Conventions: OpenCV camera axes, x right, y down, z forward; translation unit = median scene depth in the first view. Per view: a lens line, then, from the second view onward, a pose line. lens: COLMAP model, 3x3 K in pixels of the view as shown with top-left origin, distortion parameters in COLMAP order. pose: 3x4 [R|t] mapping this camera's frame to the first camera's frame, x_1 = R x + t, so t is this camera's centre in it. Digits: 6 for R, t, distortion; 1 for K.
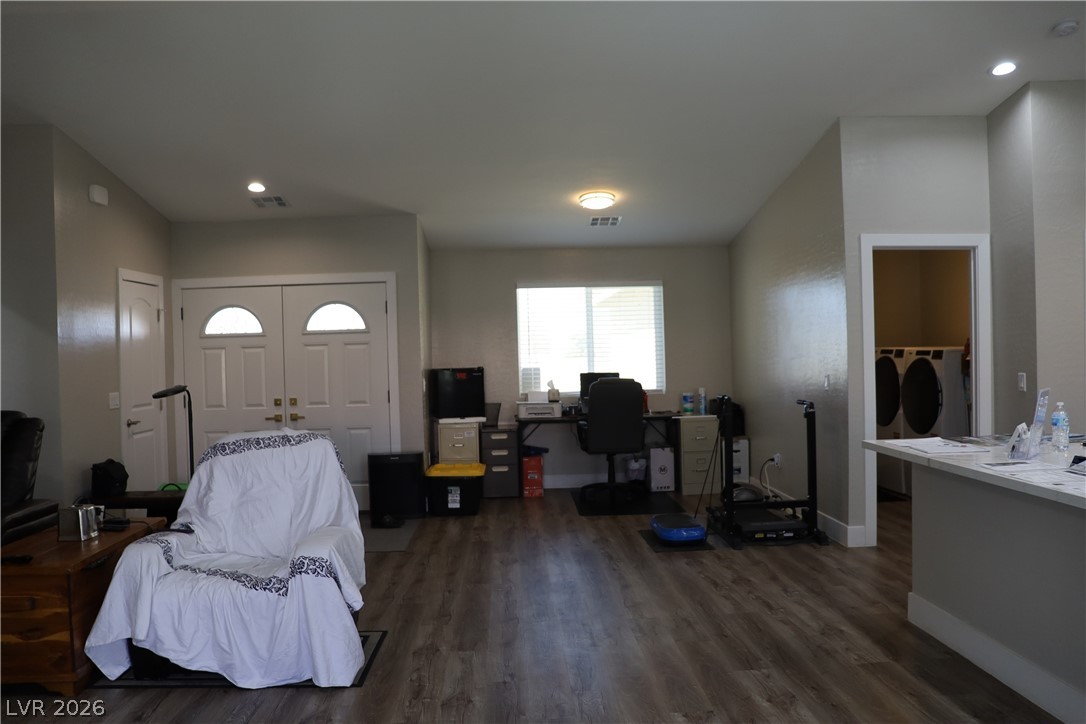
lens RADIAL K [[888.0, 0, 533.9], [0, 888.0, 368.0], [0, 0, 1]] dist [-0.175026, 0.154717]
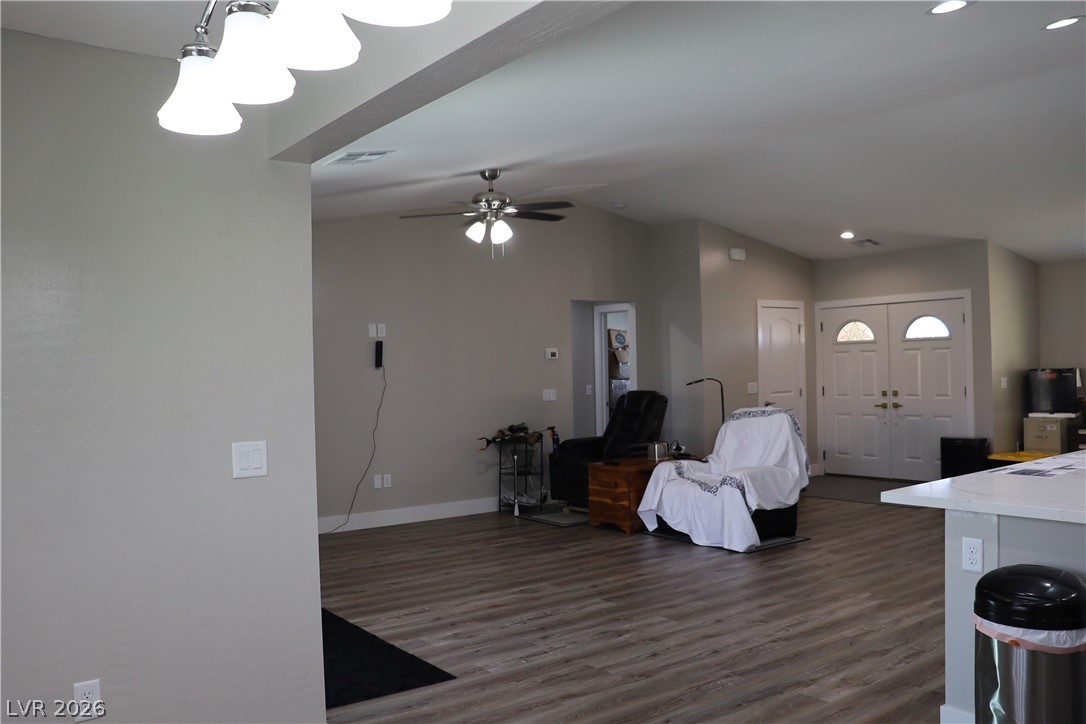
lens RADIAL K [[888.0, 0, 533.9], [0, 888.0, 368.0], [0, 0, 1]] dist [-0.175026, 0.154717]
pose [[0.572349, 0.011530, -0.819929, 0.820289], [-0.004695, 0.999931, 0.010784, -0.017928], [0.819997, -0.002322, 0.572364, -0.294499]]
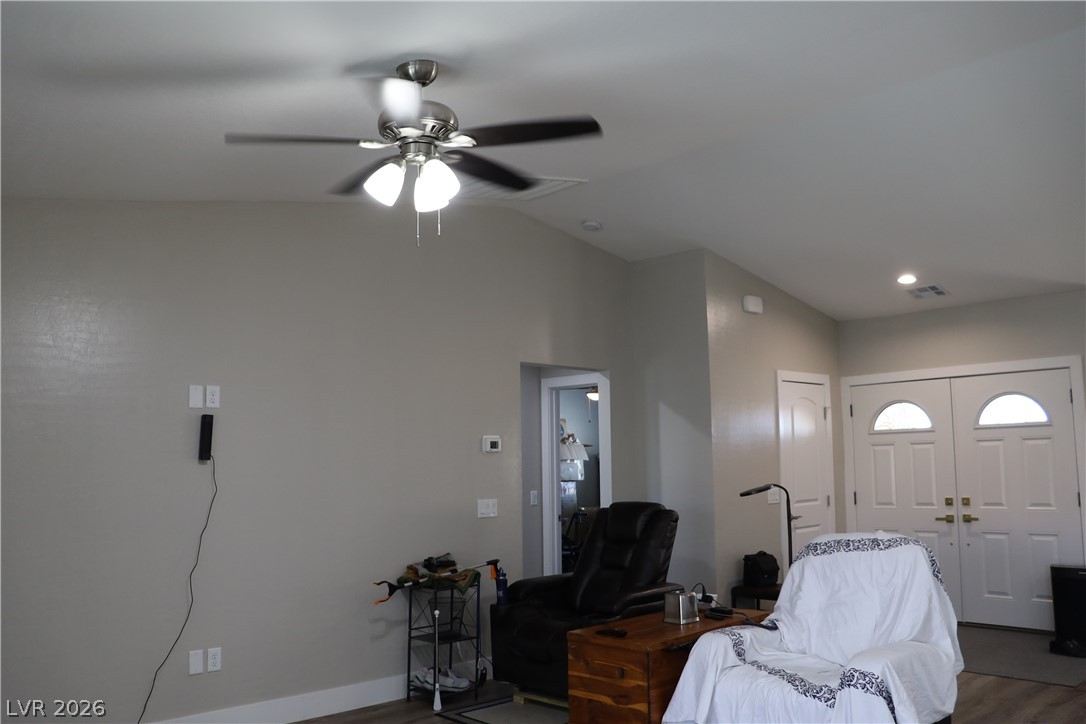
lens RADIAL K [[888.0, 0, 533.9], [0, 888.0, 368.0], [0, 0, 1]] dist [-0.175026, 0.154717]
pose [[0.666458, -0.066388, -0.742580, 0.180716], [-0.013362, 0.994804, -0.100929, -0.008433], [0.745422, 0.077188, 0.662108, 0.084285]]
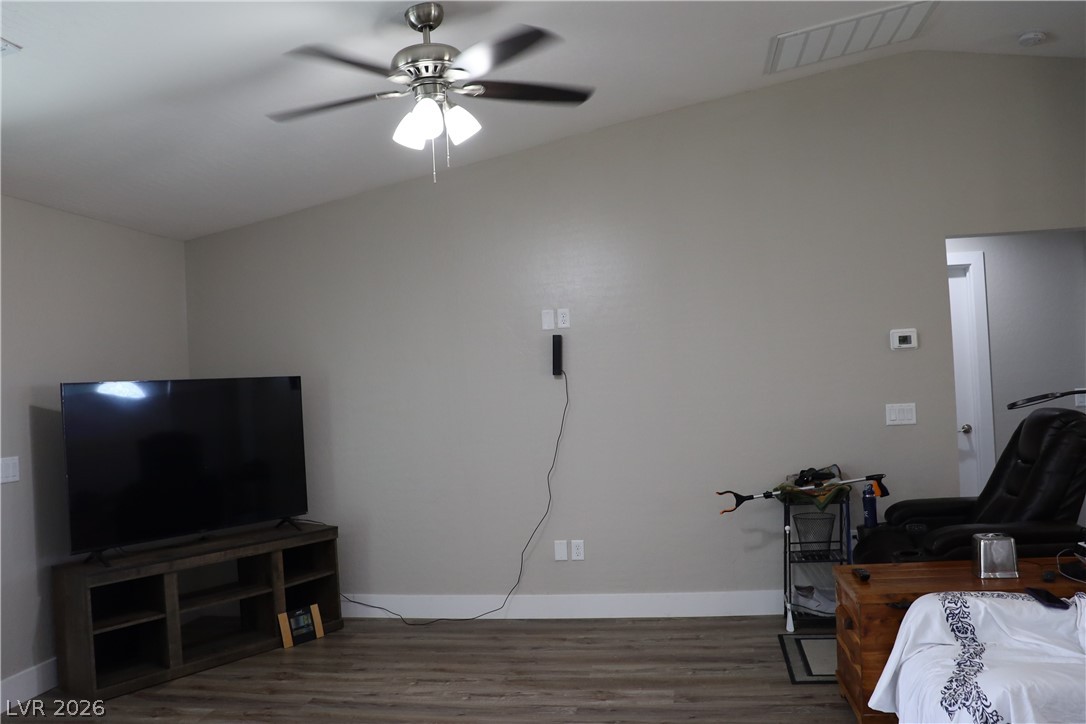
lens RADIAL K [[888.0, 0, 533.9], [0, 888.0, 368.0], [0, 0, 1]] dist [-0.175026, 0.154717]
pose [[-0.200718, 0.017281, -0.979497, 0.318888], [0.039316, 0.999181, 0.009572, -0.020523], [0.978860, -0.036589, -0.201233, 0.689786]]
